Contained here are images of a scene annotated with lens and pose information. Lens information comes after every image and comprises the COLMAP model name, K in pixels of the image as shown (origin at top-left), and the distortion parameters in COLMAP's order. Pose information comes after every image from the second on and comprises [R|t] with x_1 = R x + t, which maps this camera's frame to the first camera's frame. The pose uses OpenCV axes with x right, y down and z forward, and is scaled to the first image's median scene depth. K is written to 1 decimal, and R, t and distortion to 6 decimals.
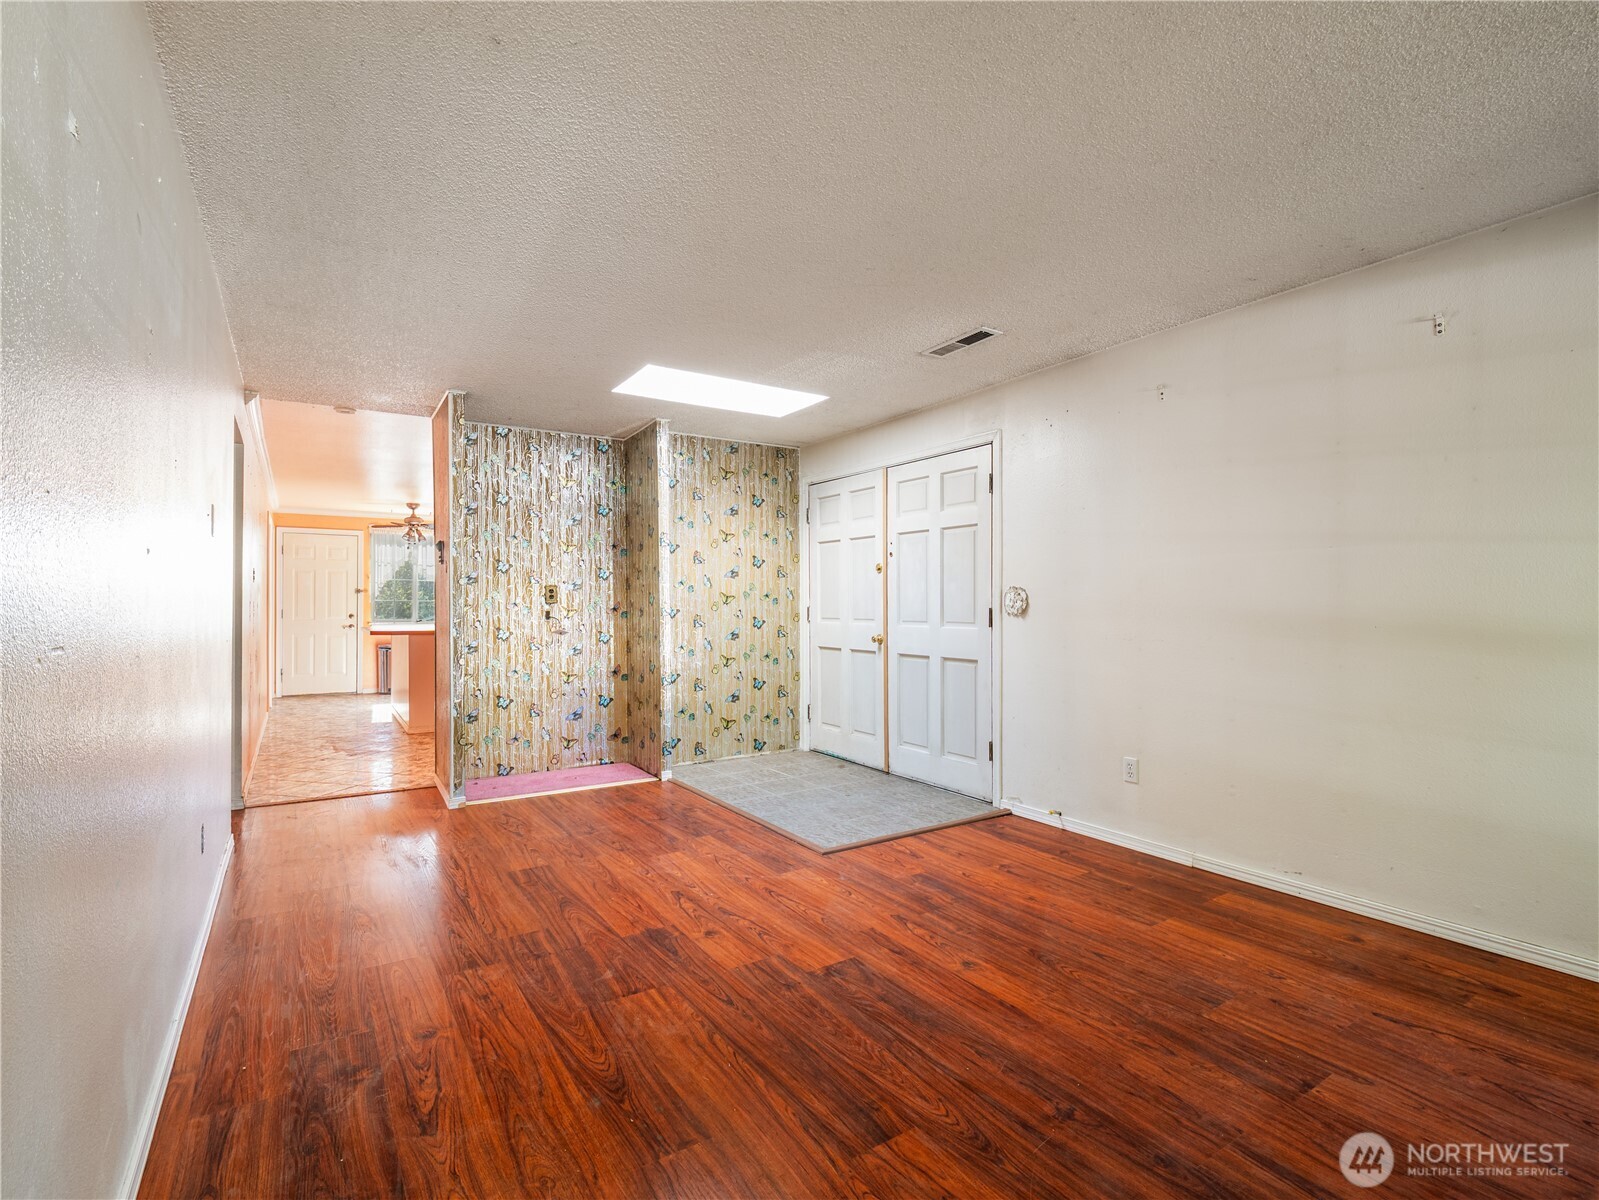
lens RADIAL K [[773.0, 0, 796.8], [0, 773.0, 596.3], [0, 0, 1]] dist [-0.005025, -0.007084]
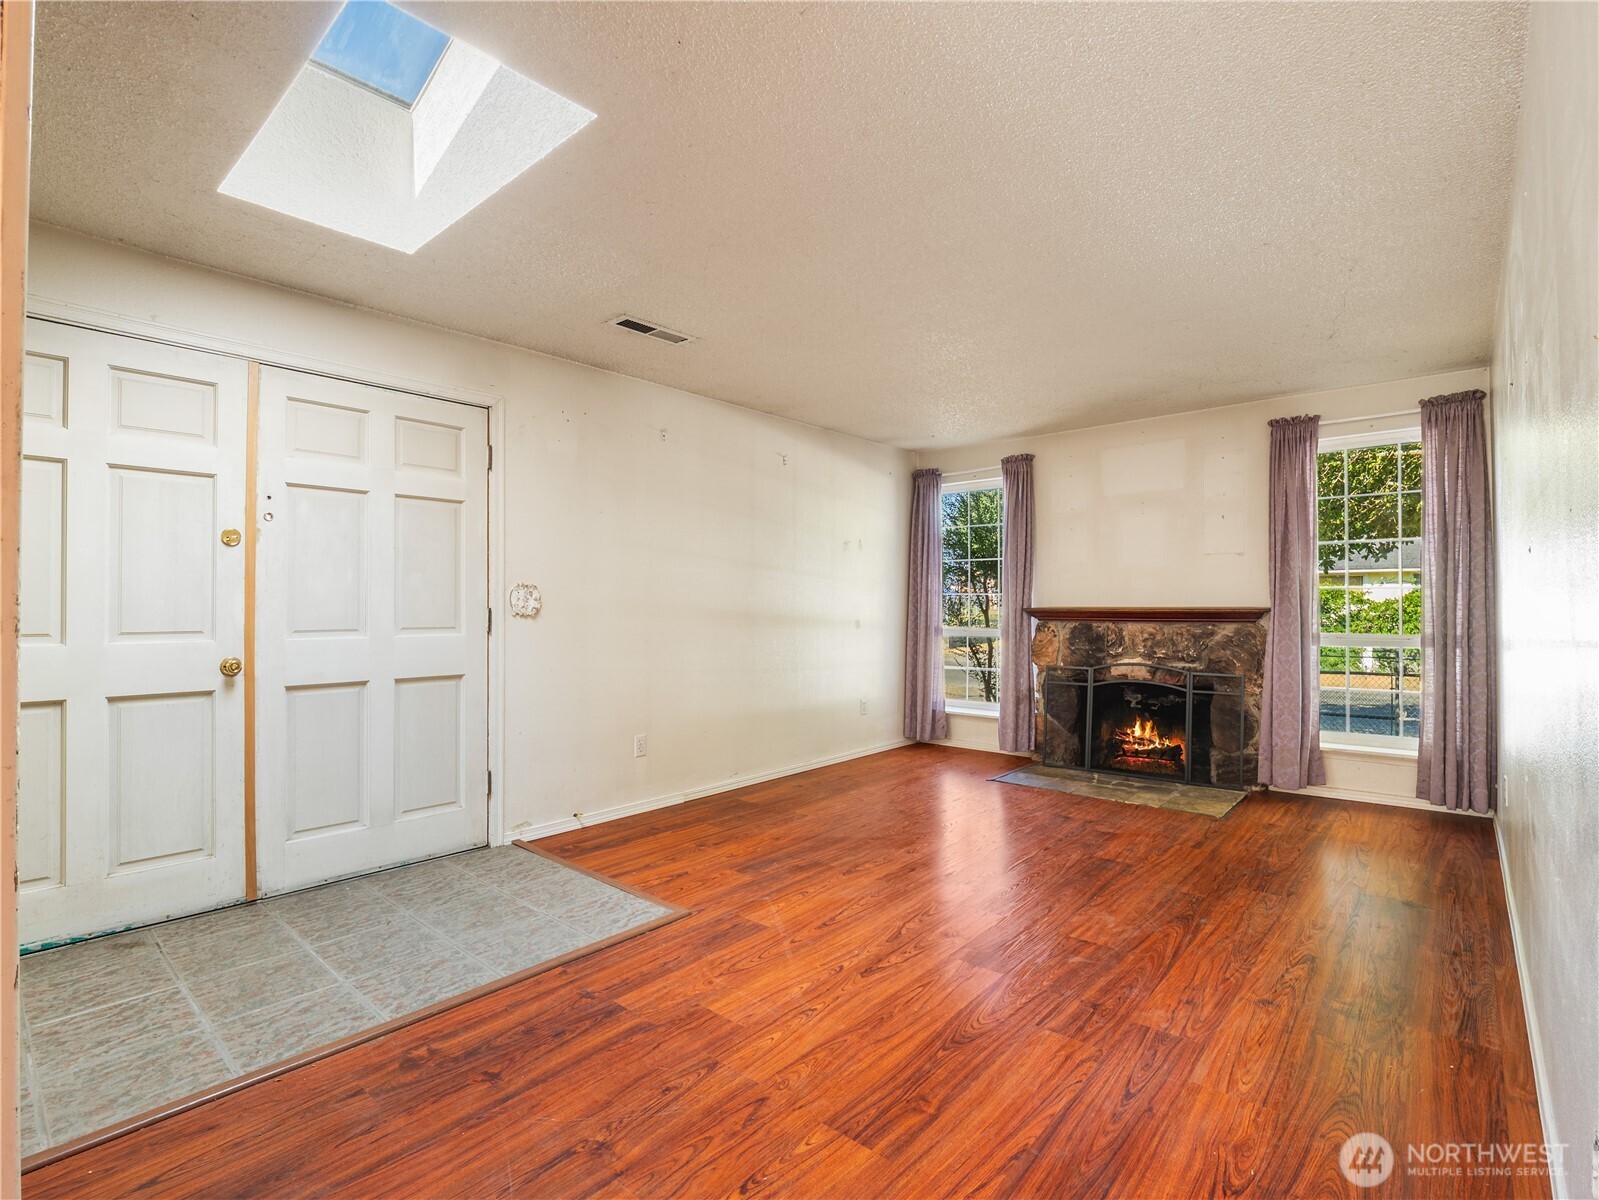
lens RADIAL K [[773.0, 0, 796.8], [0, 773.0, 596.3], [0, 0, 1]] dist [-0.005025, -0.007084]
pose [[-0.280170, 0.012826, 0.959865, -0.743619], [-0.006675, 0.999861, -0.015308, 0.015464], [-0.959927, -0.010696, -0.280045, 1.082153]]
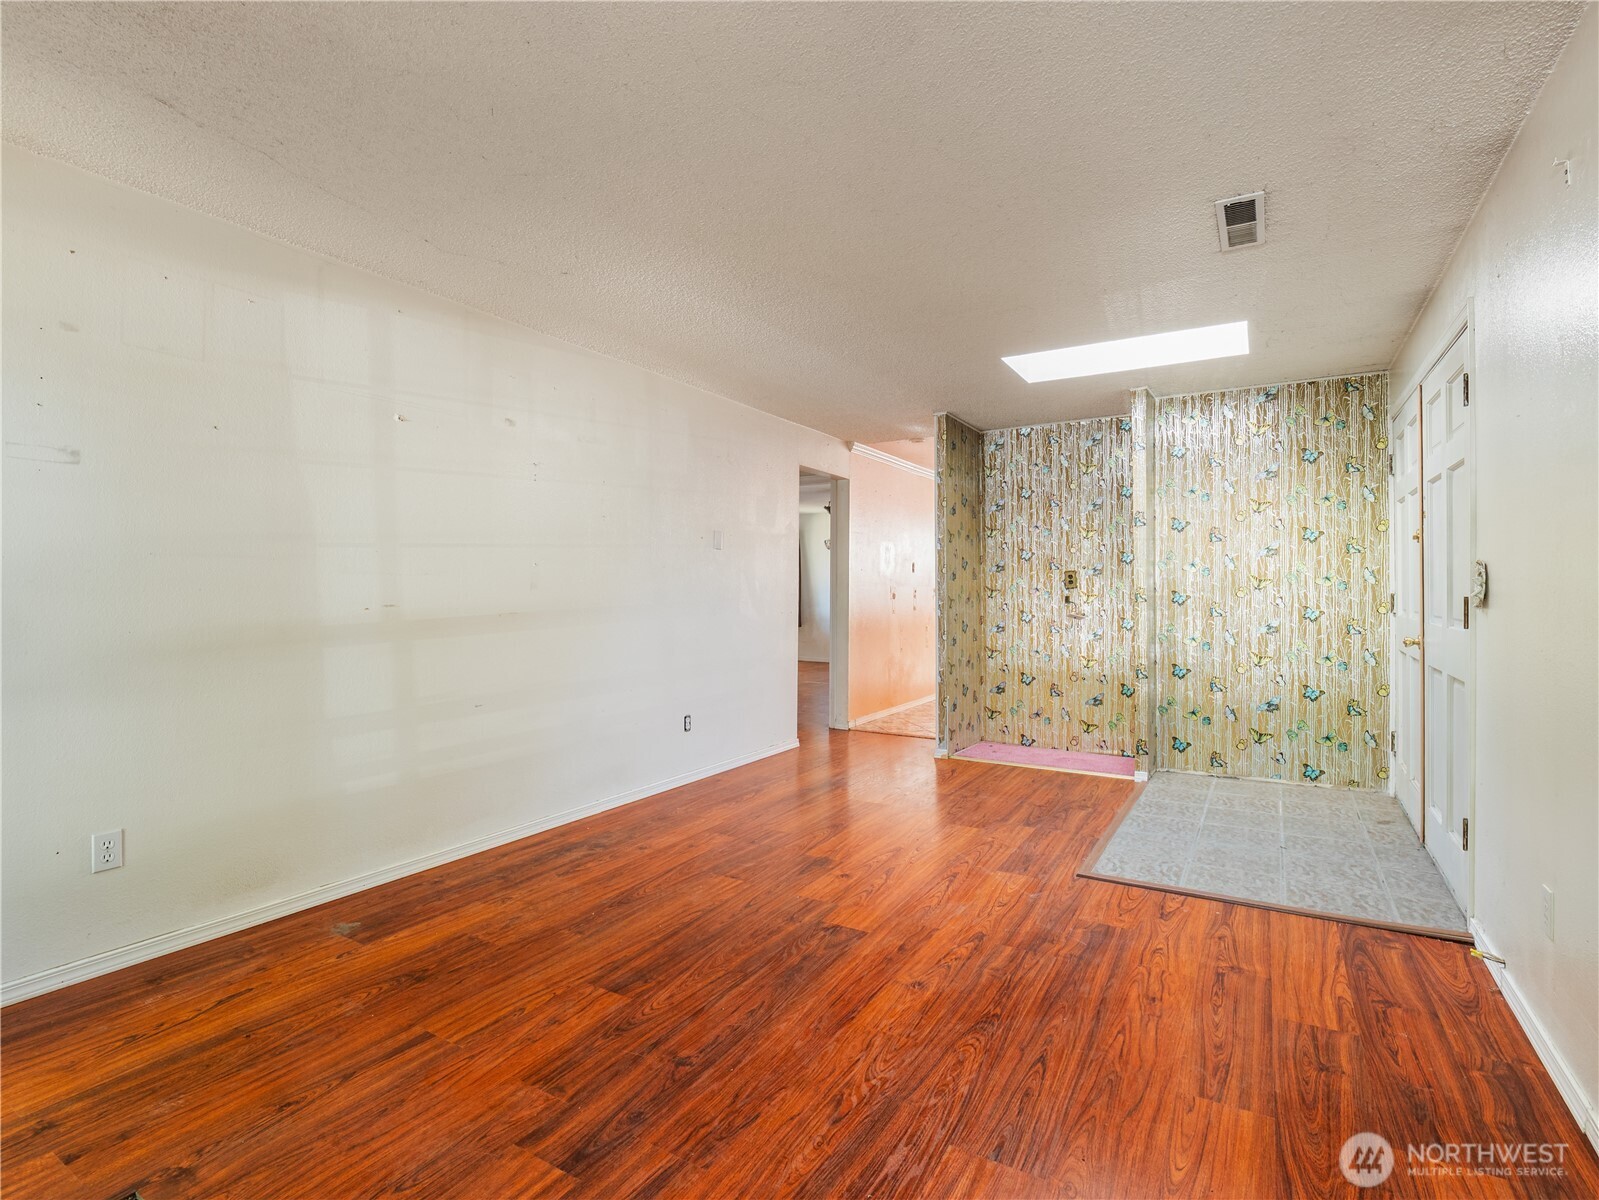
lens RADIAL K [[777.3, 0, 793.1], [0, 777.3, 582.7], [0, 0, 1]] dist [0.002407, -0.014892]
pose [[0.437697, -0.005841, -0.899103, 0.663010], [0.008360, 0.999962, -0.002426, 0.001216], [0.899084, -0.006455, 0.437730, 0.313858]]
